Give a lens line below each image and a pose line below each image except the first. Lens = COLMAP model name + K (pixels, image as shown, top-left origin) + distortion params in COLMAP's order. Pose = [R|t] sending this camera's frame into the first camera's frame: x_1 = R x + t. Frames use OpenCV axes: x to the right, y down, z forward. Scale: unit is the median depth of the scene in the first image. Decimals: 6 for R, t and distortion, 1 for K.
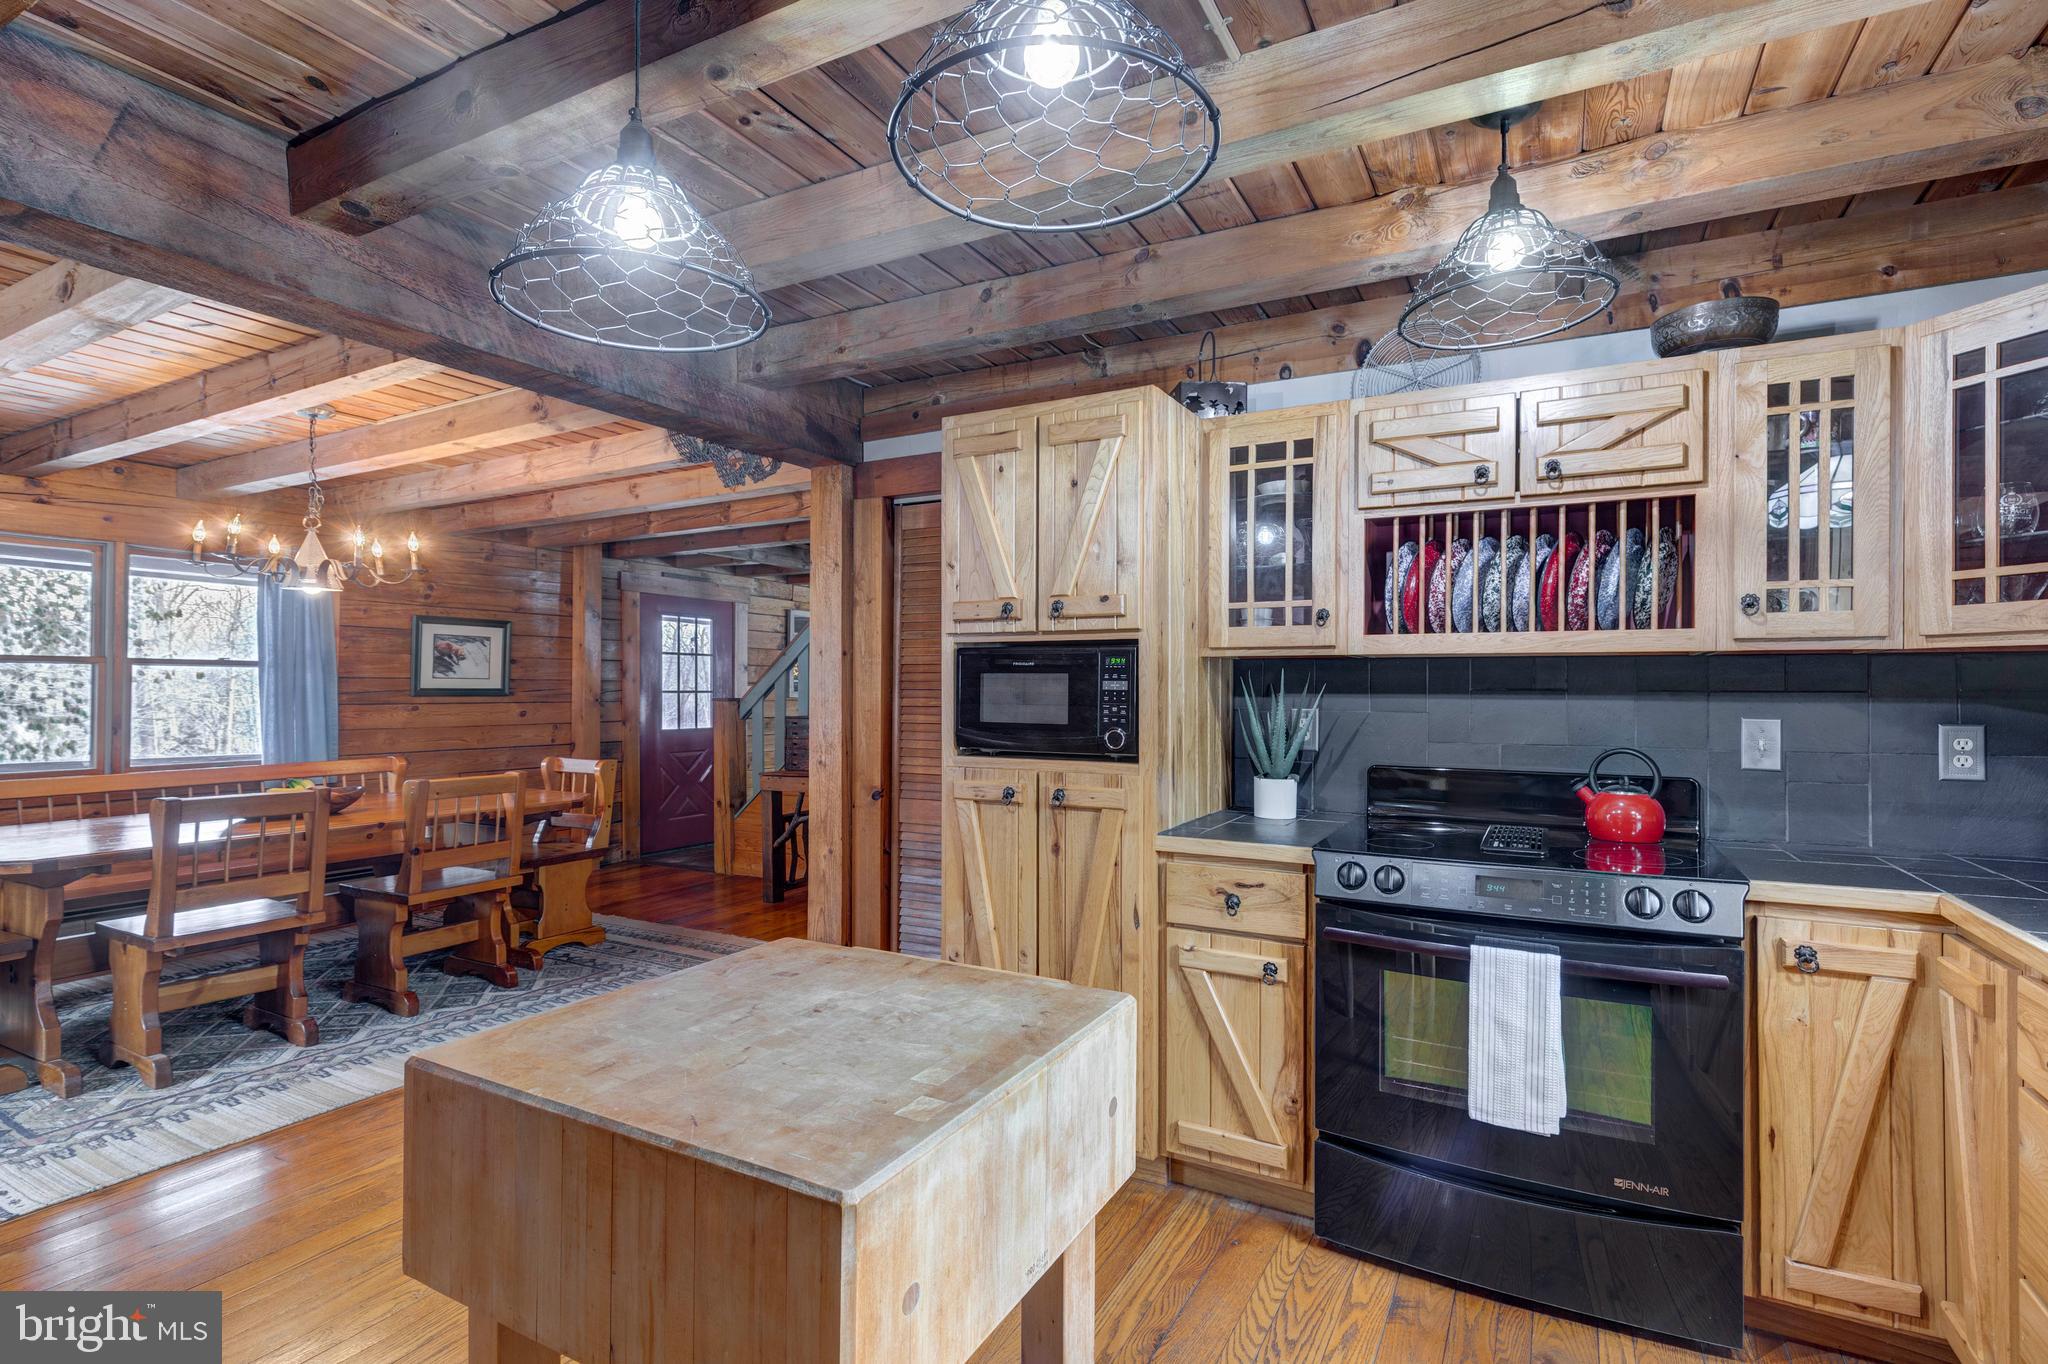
lens RADIAL K [[953.3, 0, 1048.2], [0, 953.3, 686.7], [0, 0, 1]] dist [0.009789, -0.000357]
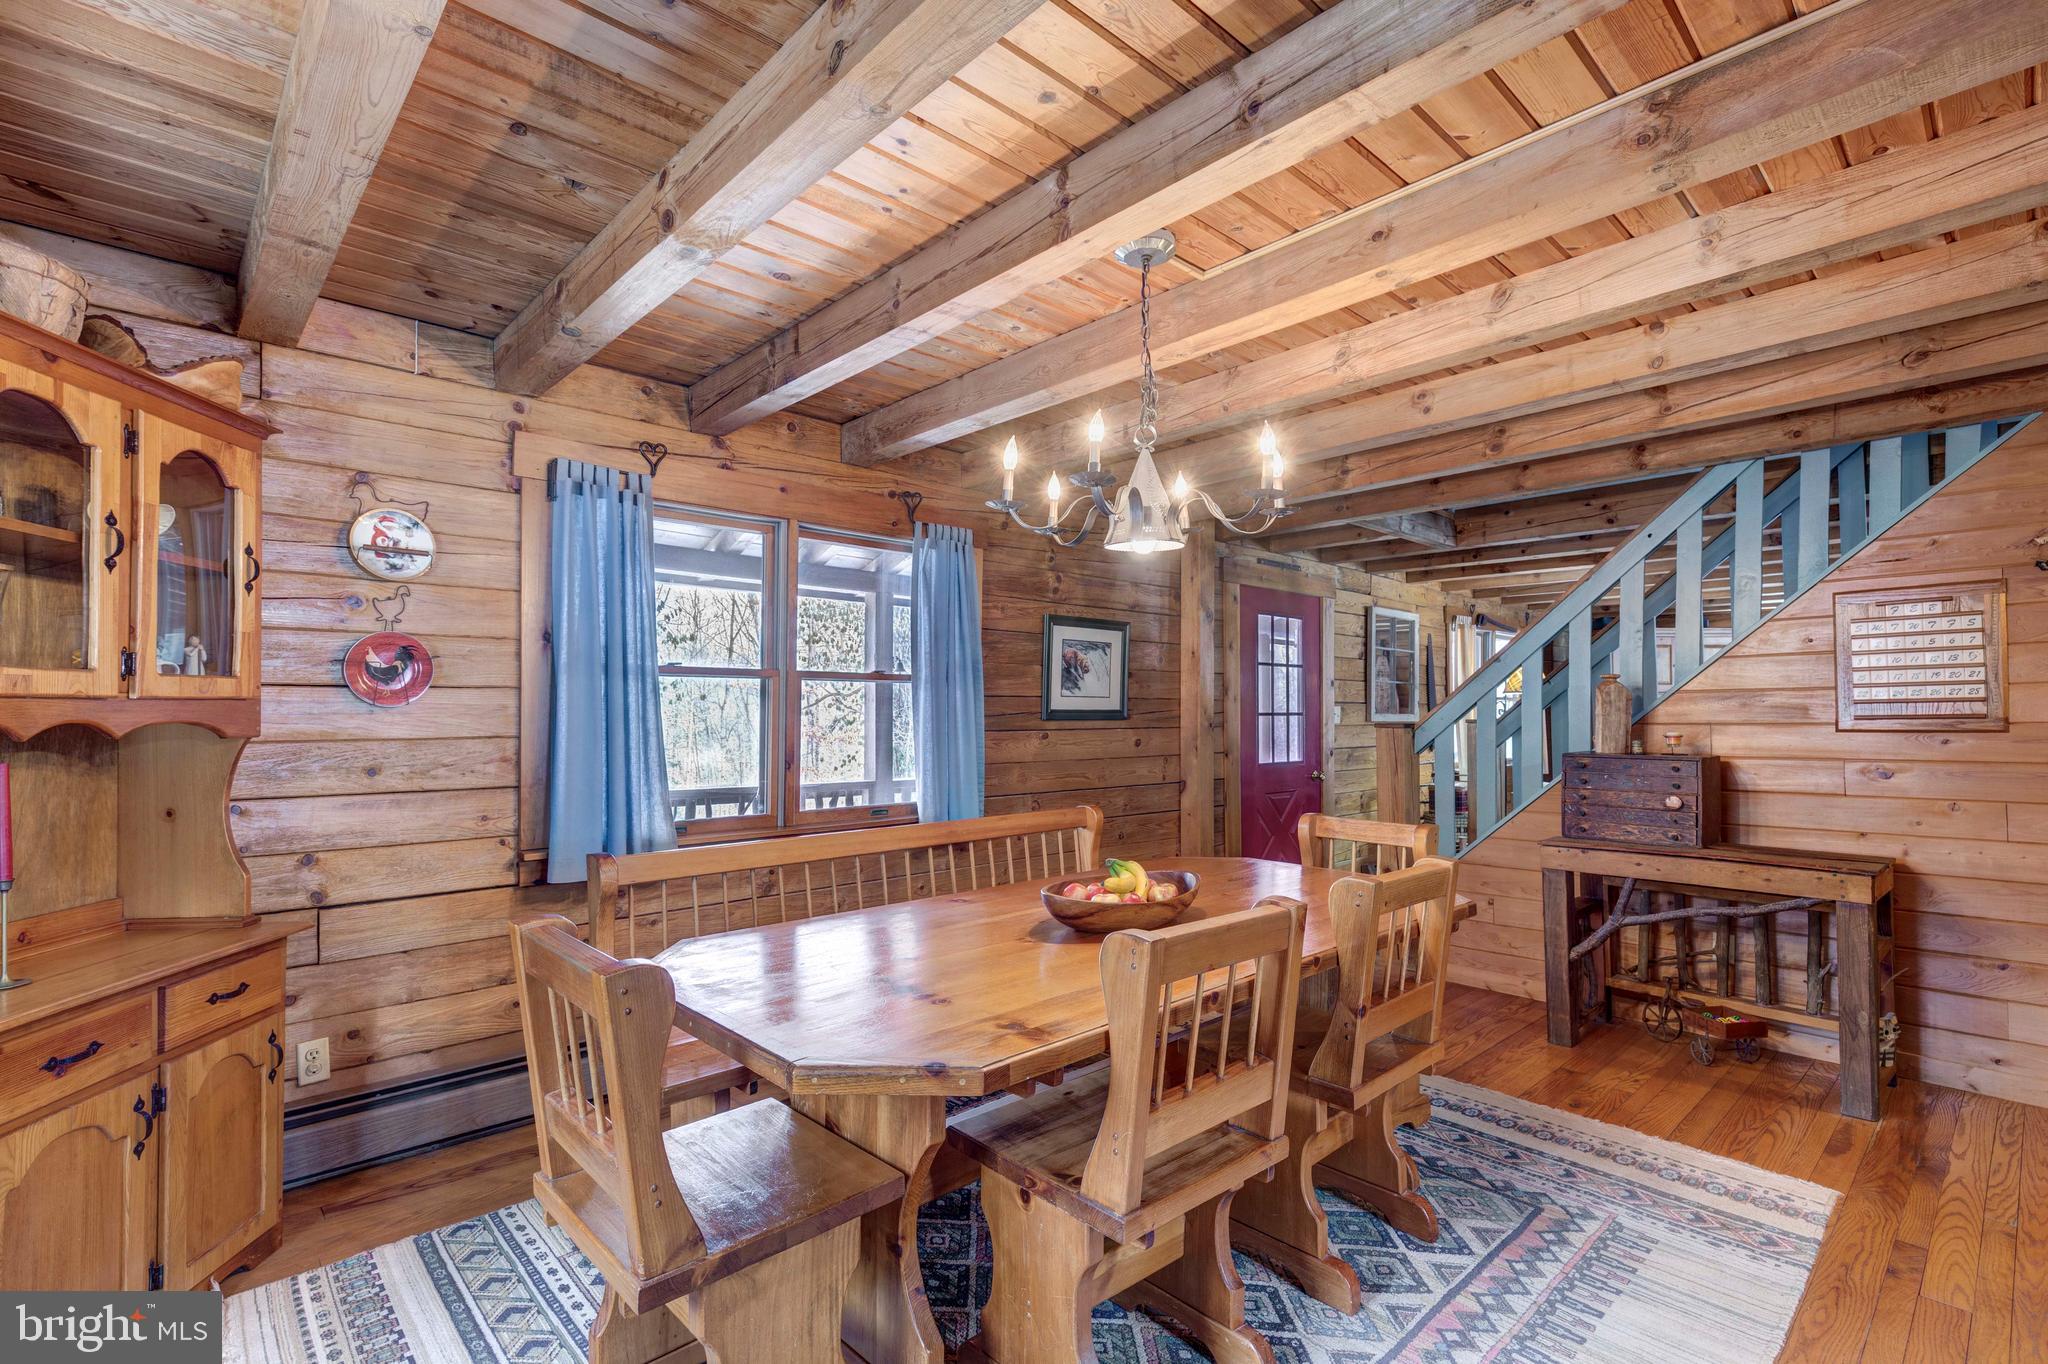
lens RADIAL K [[953.3, 0, 1005.4], [0, 953.3, 717.9], [0, 0, 1]] dist [0.009789, -0.000357]
pose [[0.936396, 0.004470, -0.350916, -0.525434], [0.000317, 0.999908, 0.013583, -0.002927], [0.350944, -0.012831, 0.936308, 0.335956]]
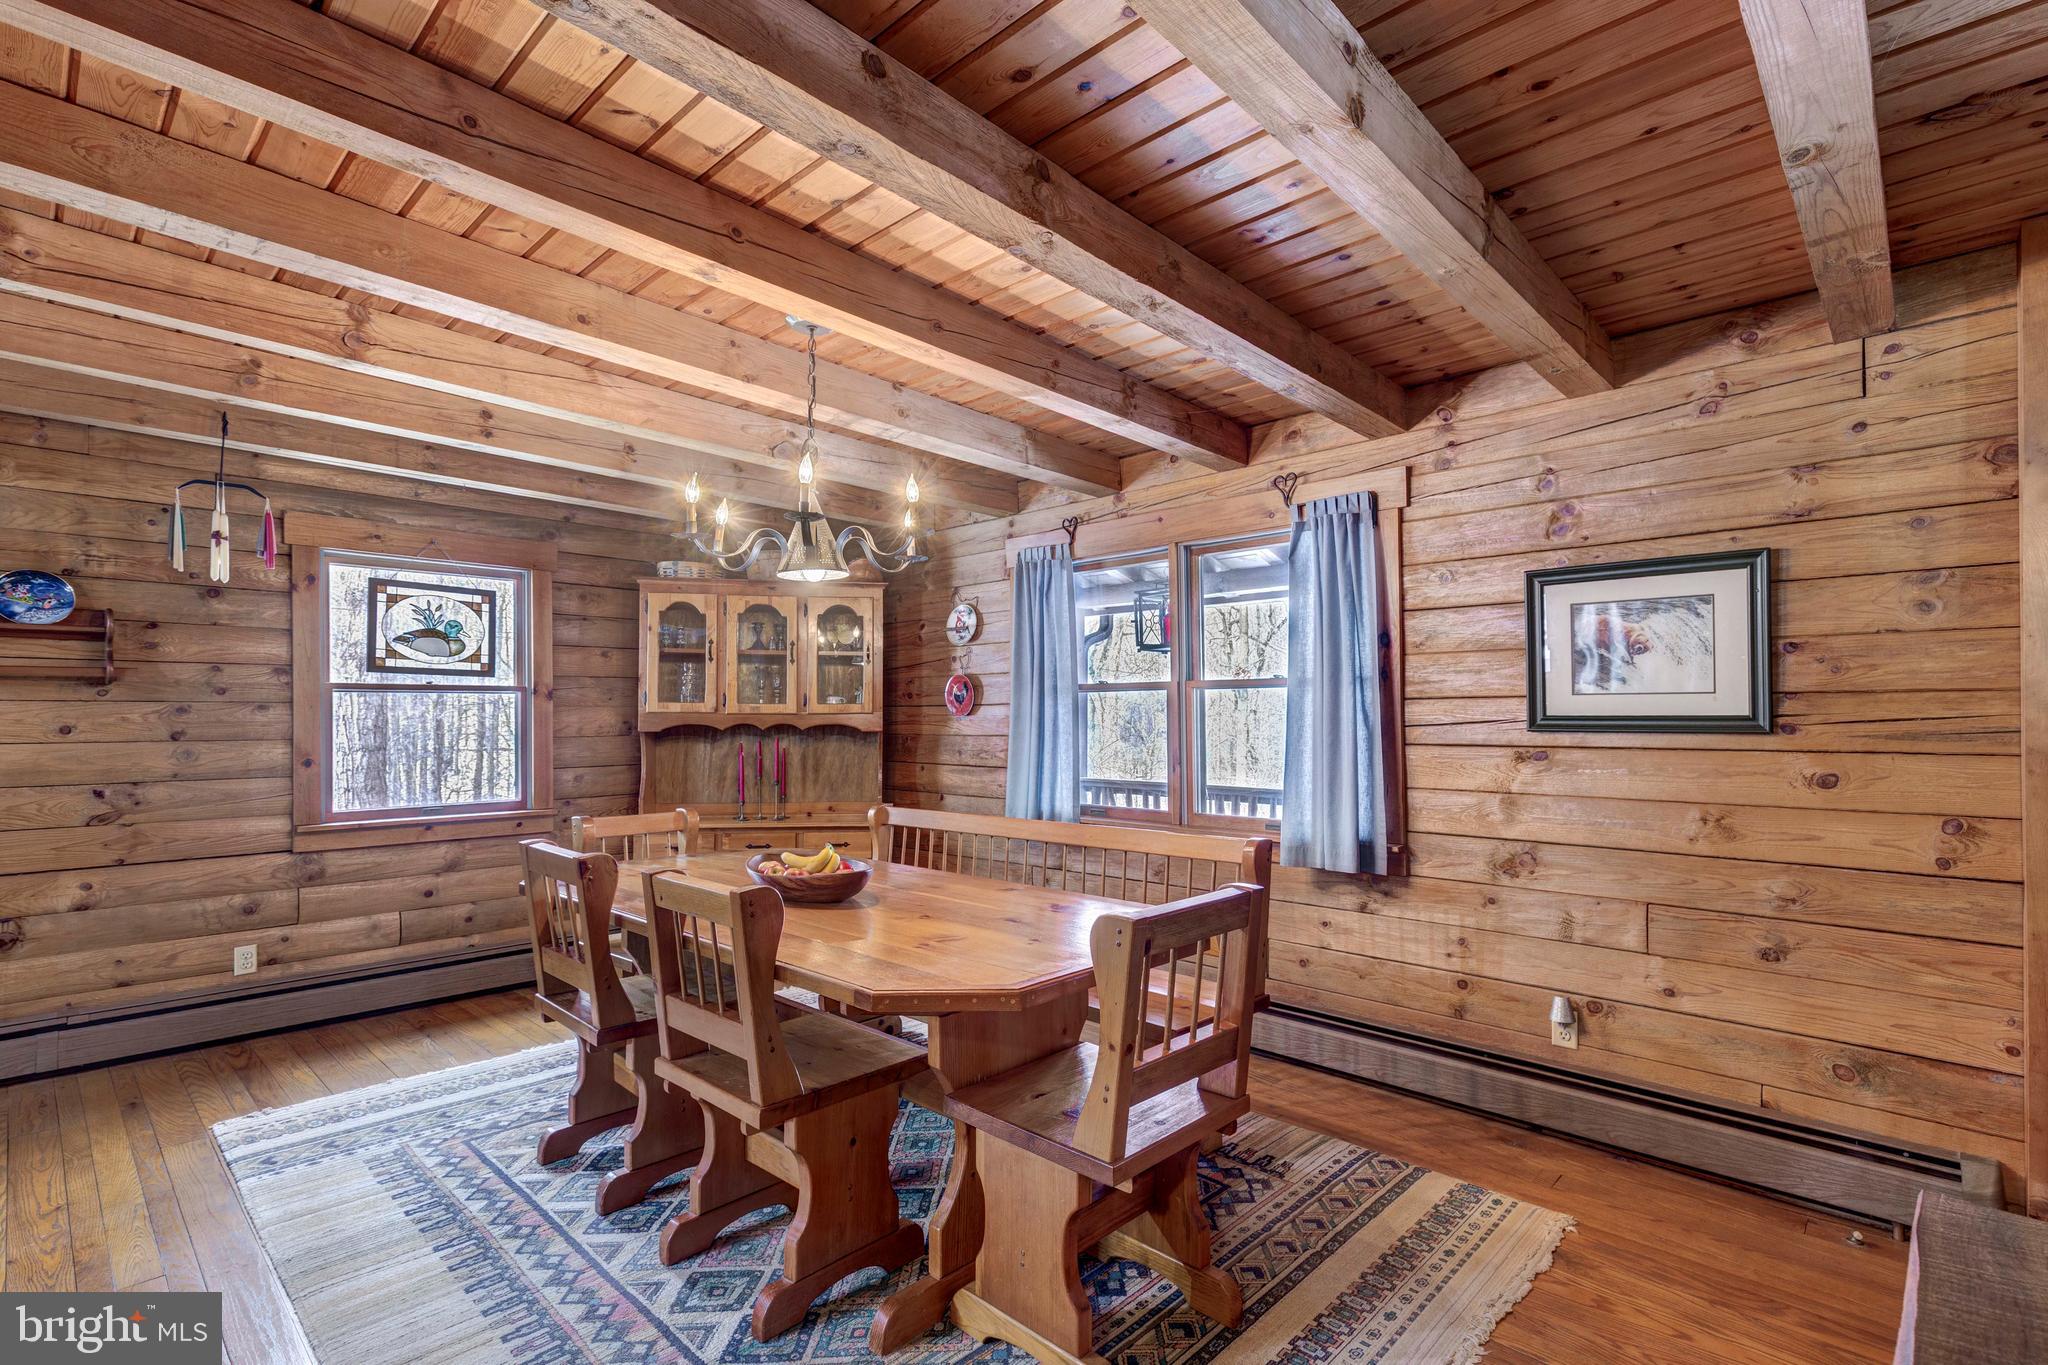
lens RADIAL K [[953.3, 0, 1048.1], [0, 953.3, 720.5], [0, 0, 1]] dist [0.009789, -0.000357]
pose [[-0.281512, 0.001132, -0.959557, -0.122307], [0.006044, 0.999982, -0.000594, 0.003822], [0.959539, -0.005967, -0.281514, 1.118250]]
